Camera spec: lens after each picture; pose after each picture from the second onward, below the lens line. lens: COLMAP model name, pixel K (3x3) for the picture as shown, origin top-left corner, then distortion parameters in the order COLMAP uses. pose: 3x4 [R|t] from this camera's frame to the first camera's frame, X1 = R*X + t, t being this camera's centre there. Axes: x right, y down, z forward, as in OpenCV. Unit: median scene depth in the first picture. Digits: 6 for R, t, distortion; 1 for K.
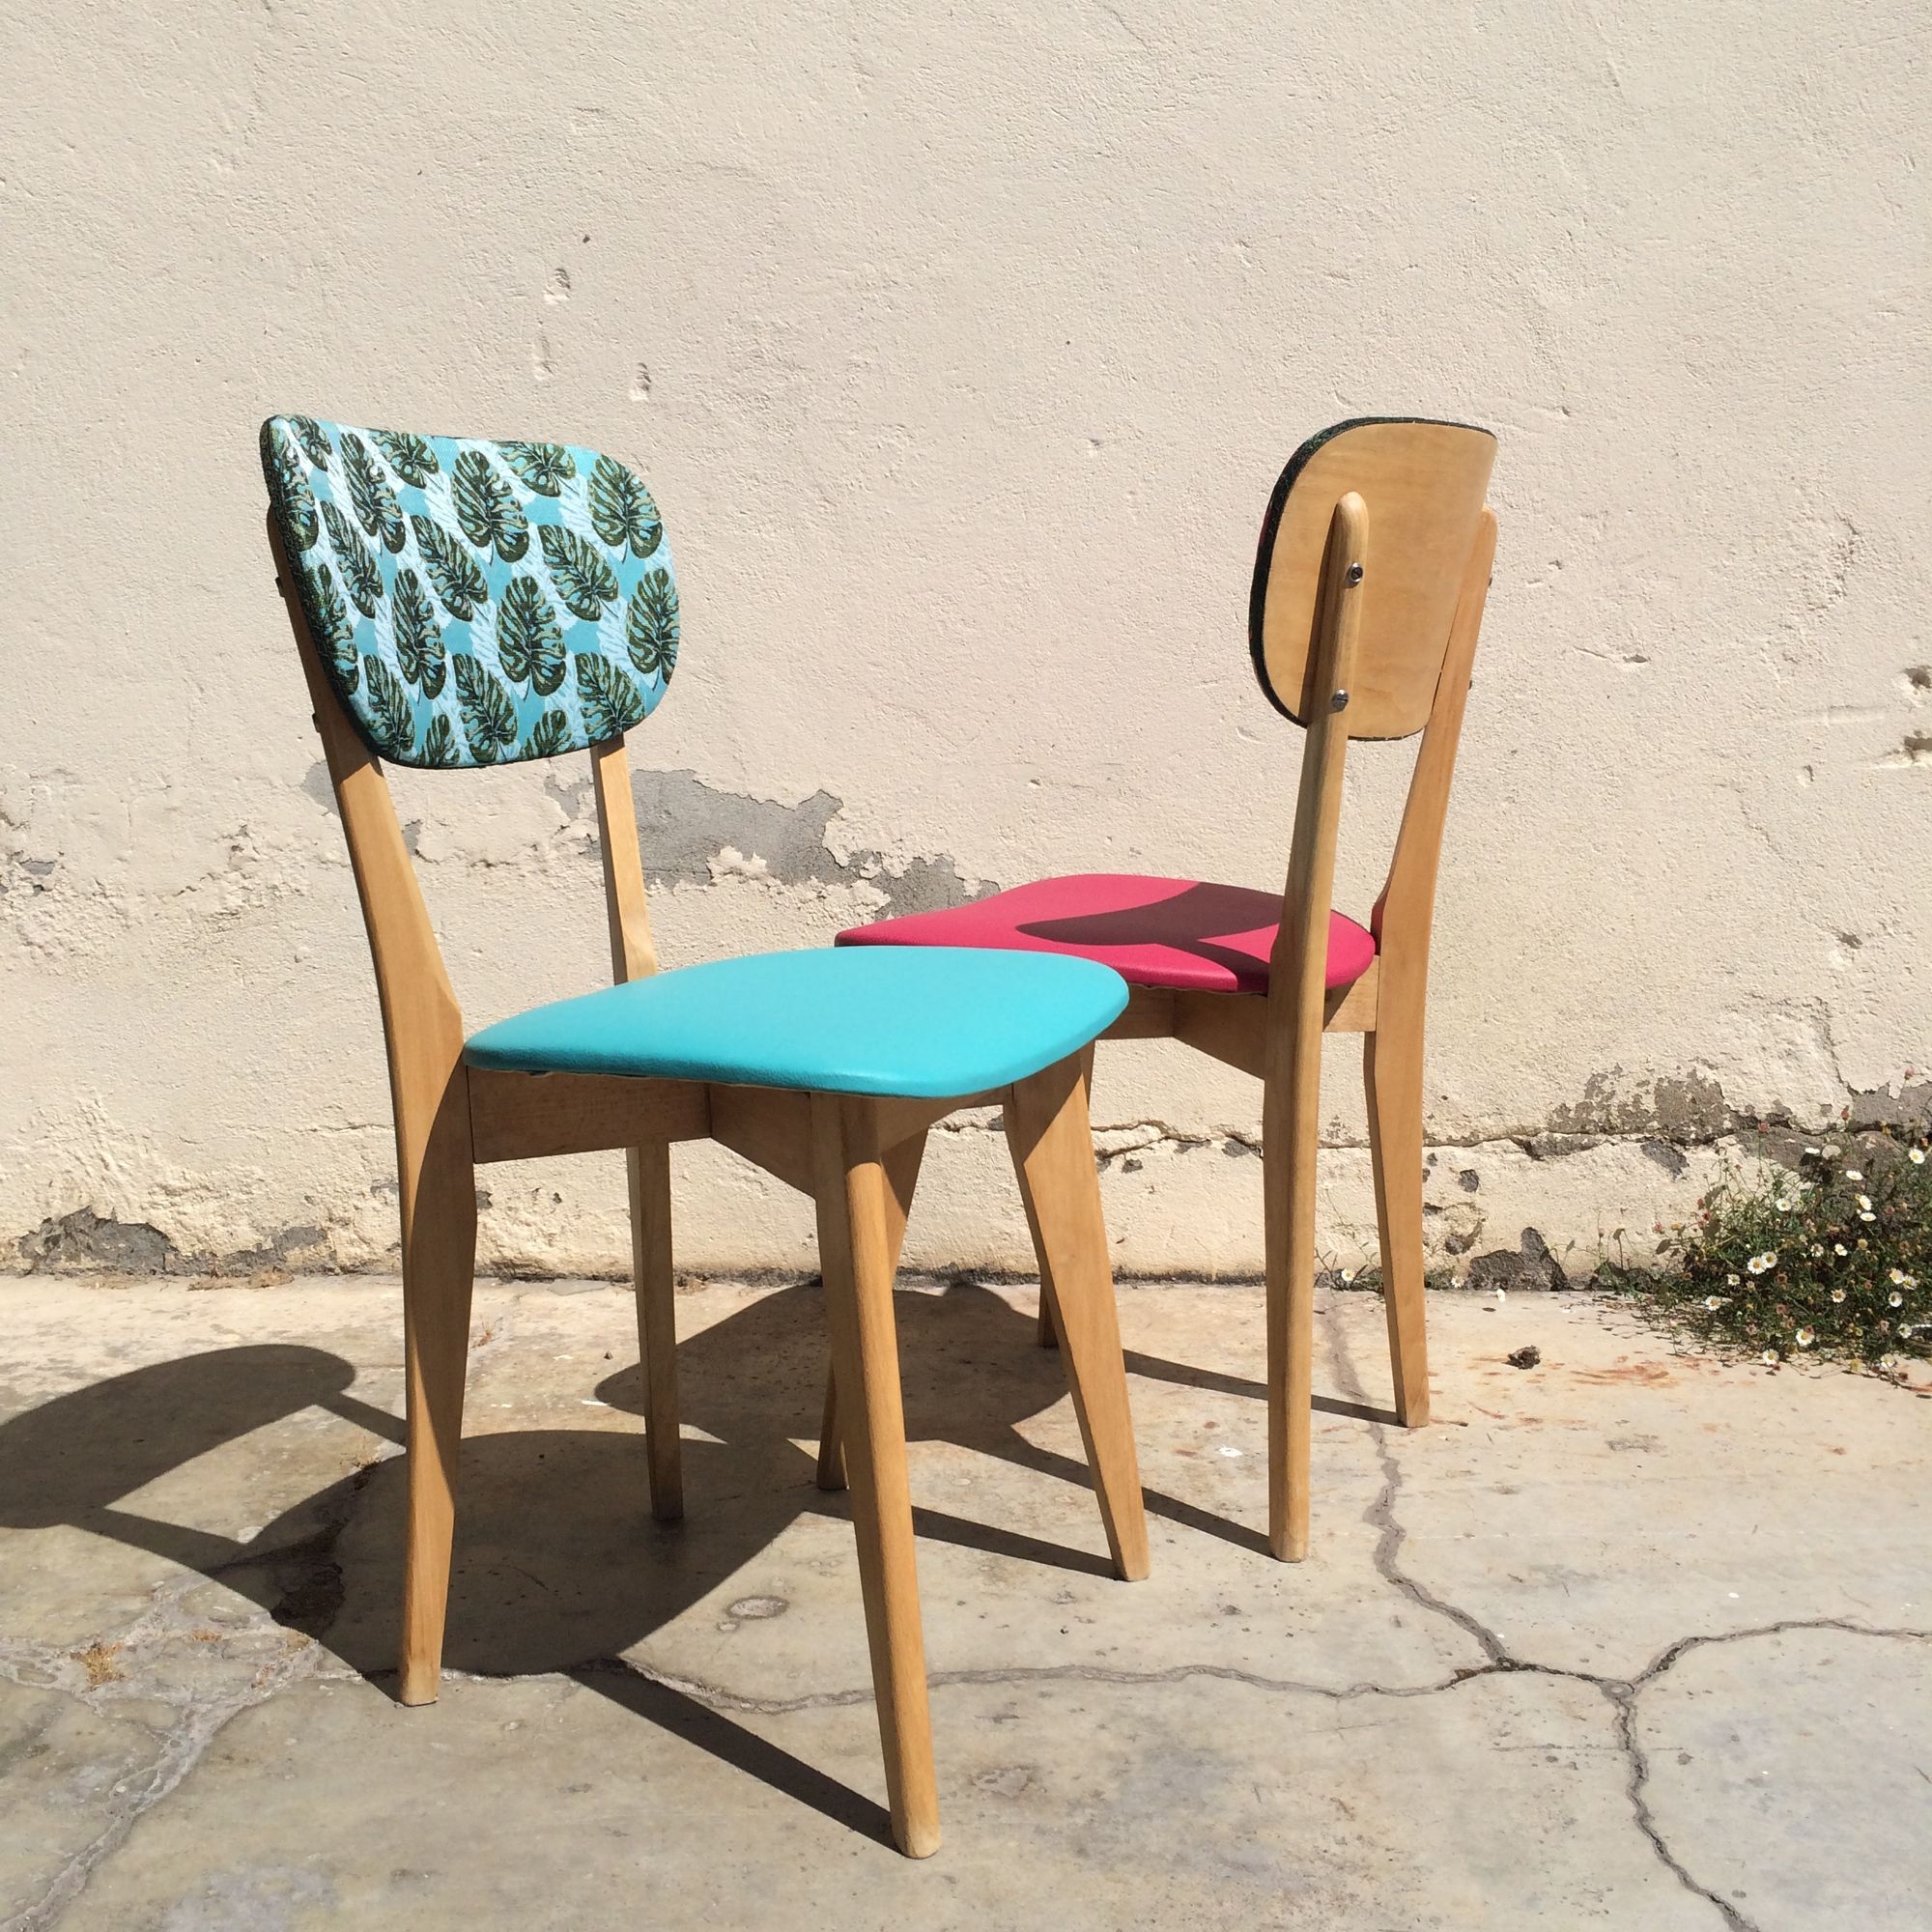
lens RADIAL K [[2287.4, 0, 990.3], [0, 2287.4, 936.5], [0, 0, 1]] dist [0.032759, 0.000000]
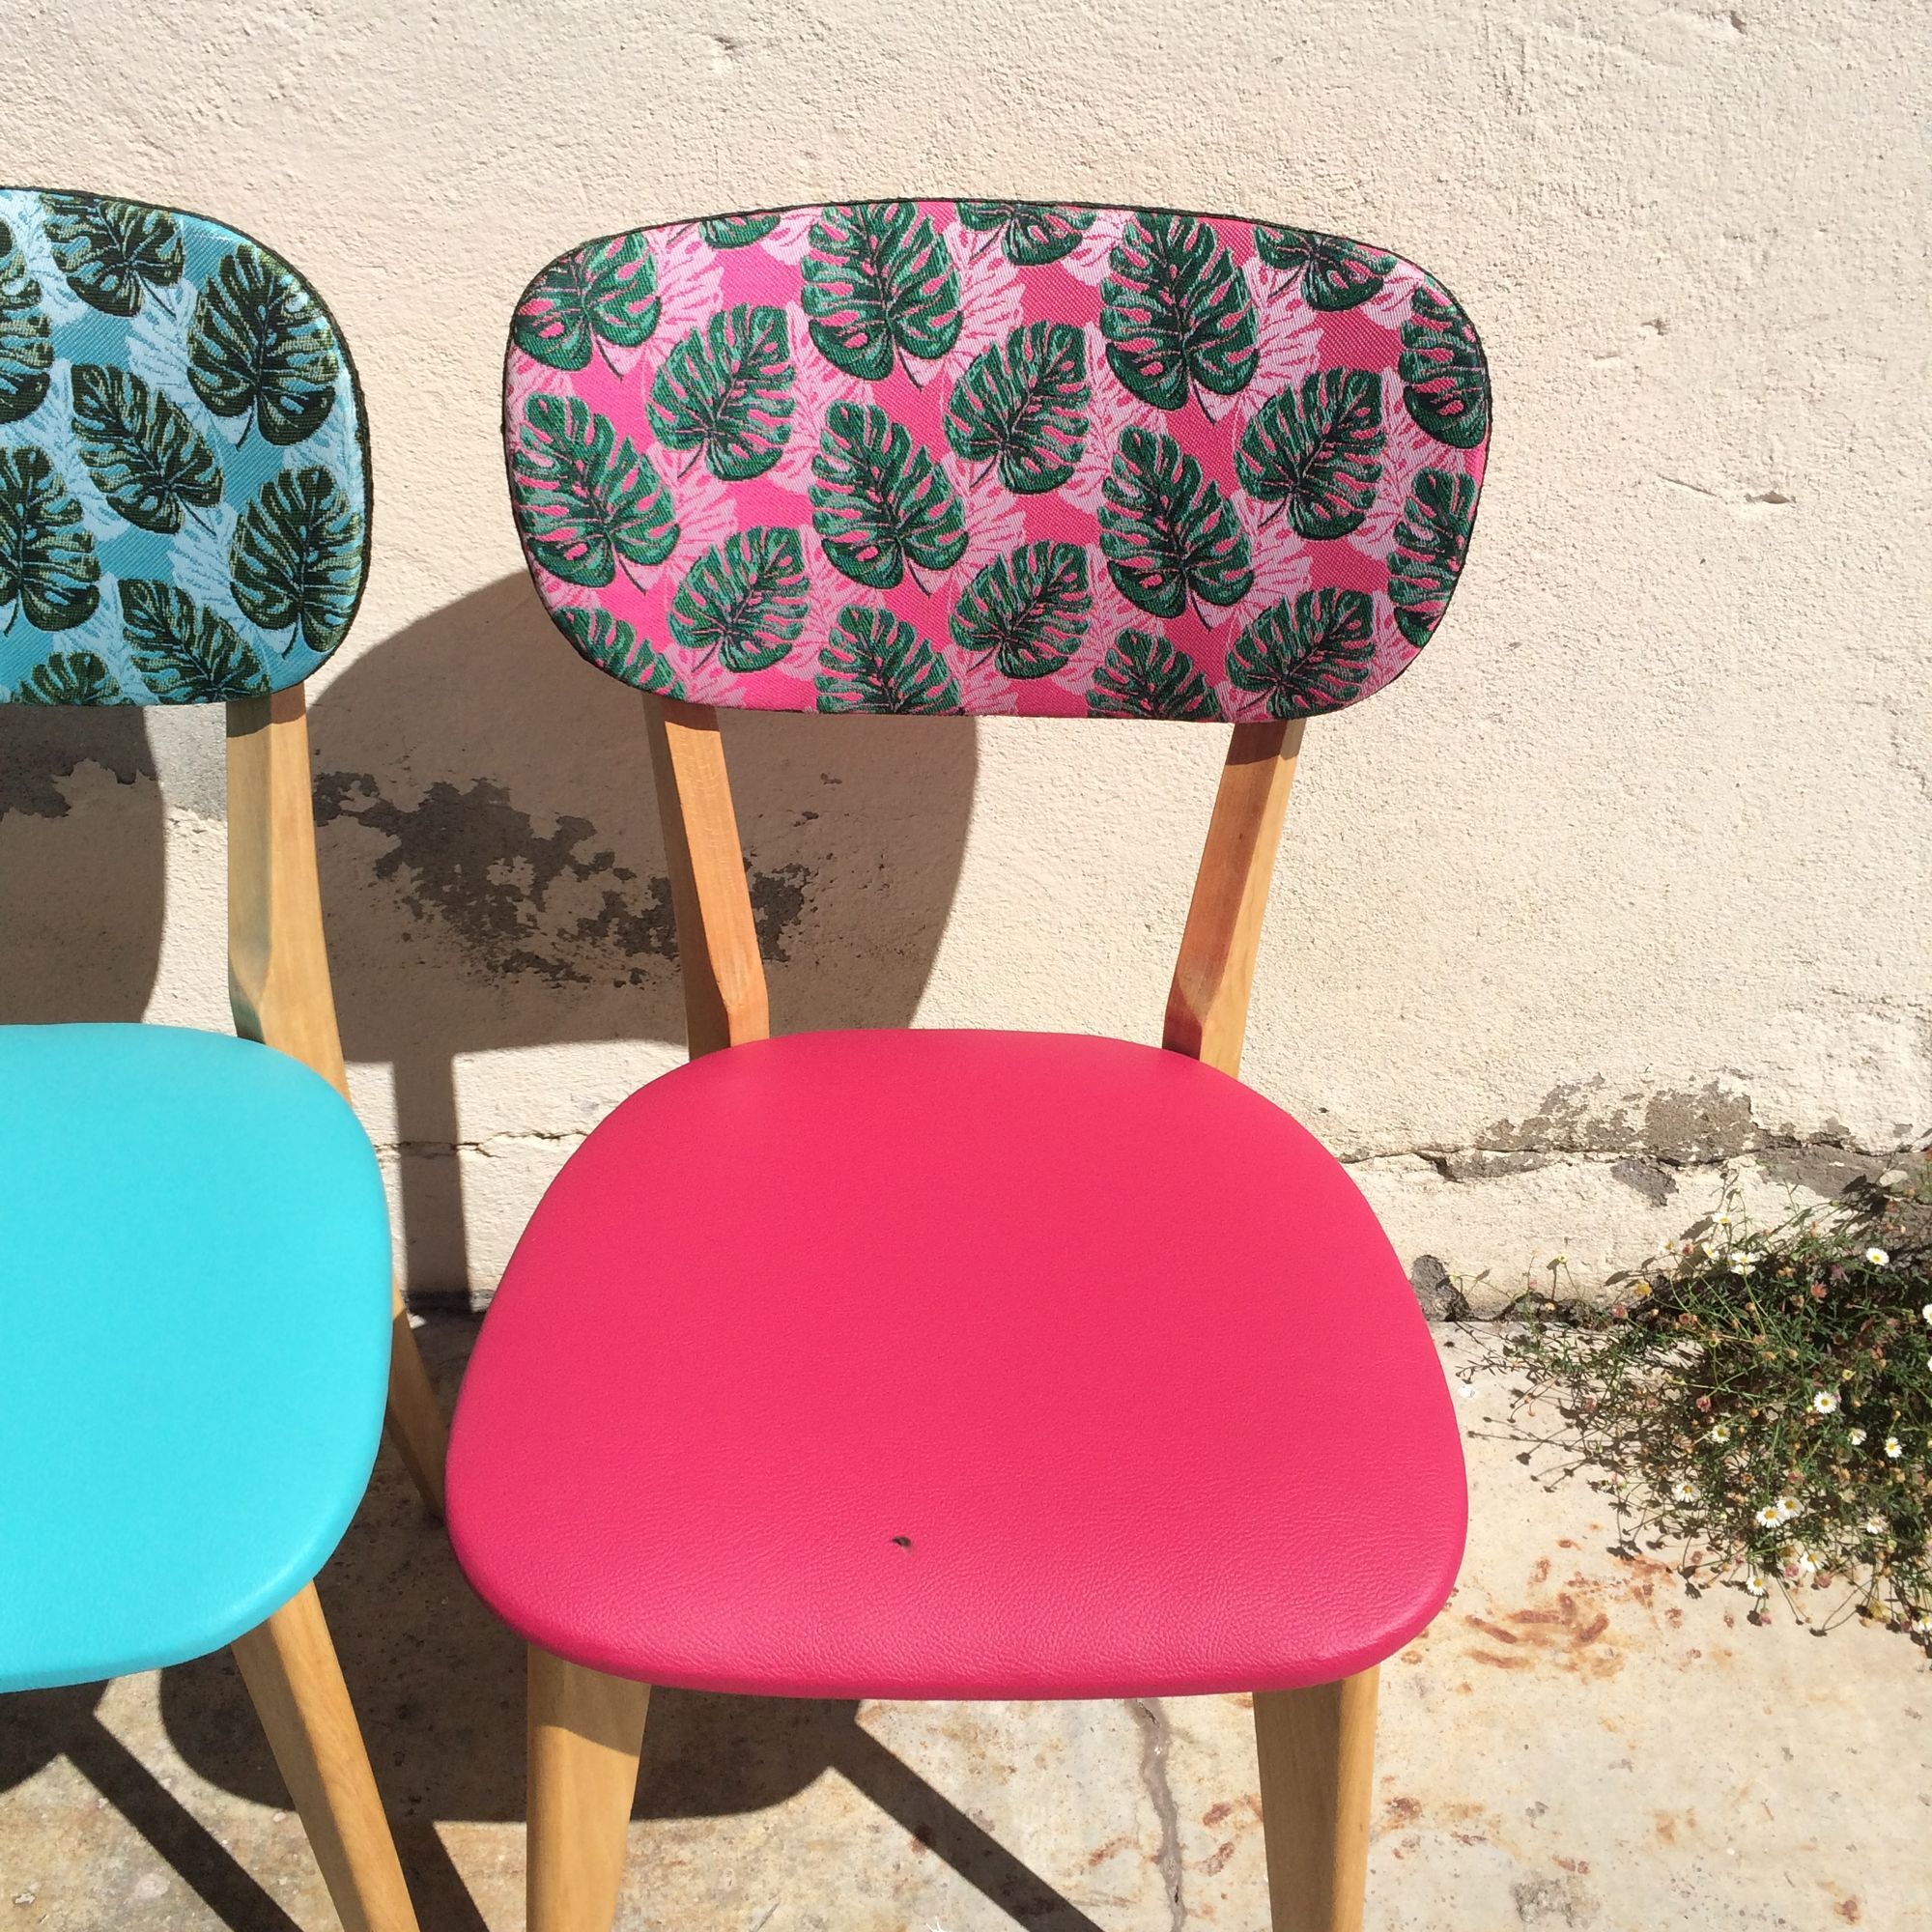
lens RADIAL K [[2287.4, 0, 988.3], [0, 2287.4, 996.4], [0, 0, 1]] dist [0.032759, 0.000000]
pose [[0.997094, -0.014509, 0.074781, 0.060474], [-0.027570, 0.846404, 0.531828, -0.297404], [-0.071011, -0.532344, 0.843544, 0.499949]]
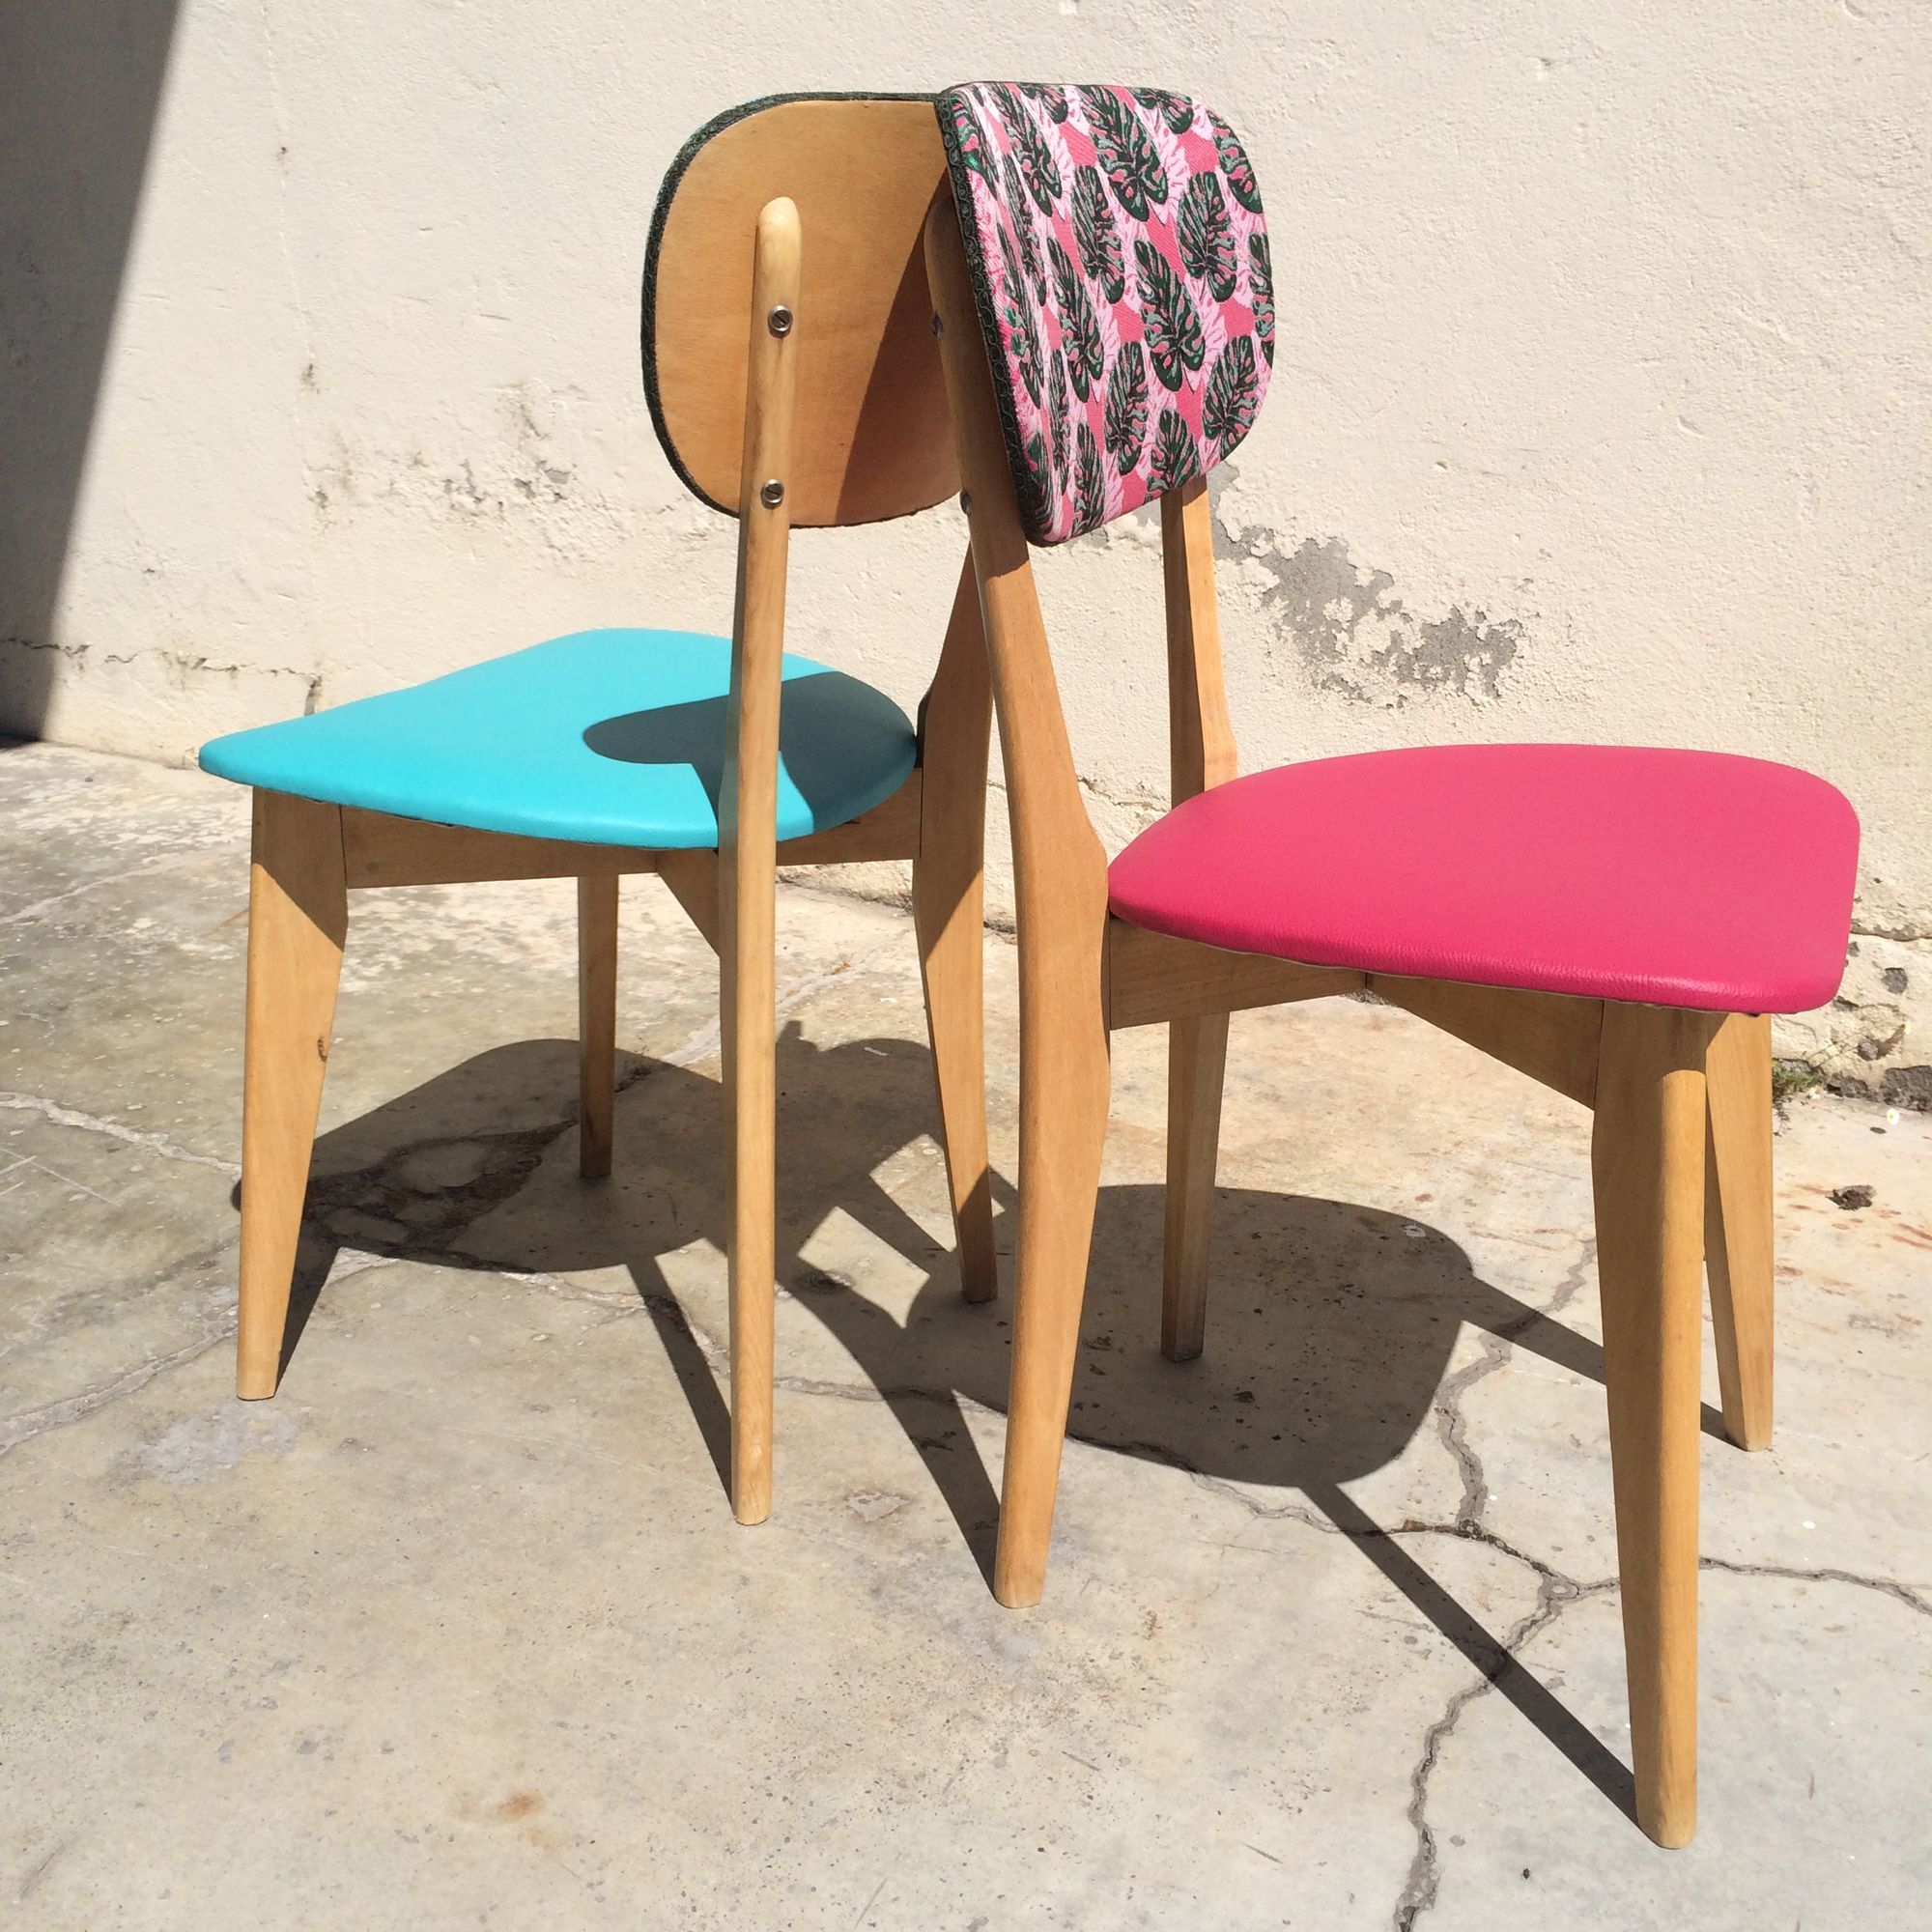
lens RADIAL K [[2287.4, 0, 936.0], [0, 2287.4, 981.9], [0, 0, 1]] dist [0.032759, 0.000000]
pose [[0.888249, 0.171268, -0.426241, 0.264253], [-0.080447, 0.971554, 0.222736, -0.055969], [0.452264, -0.163555, 0.876760, 0.093369]]
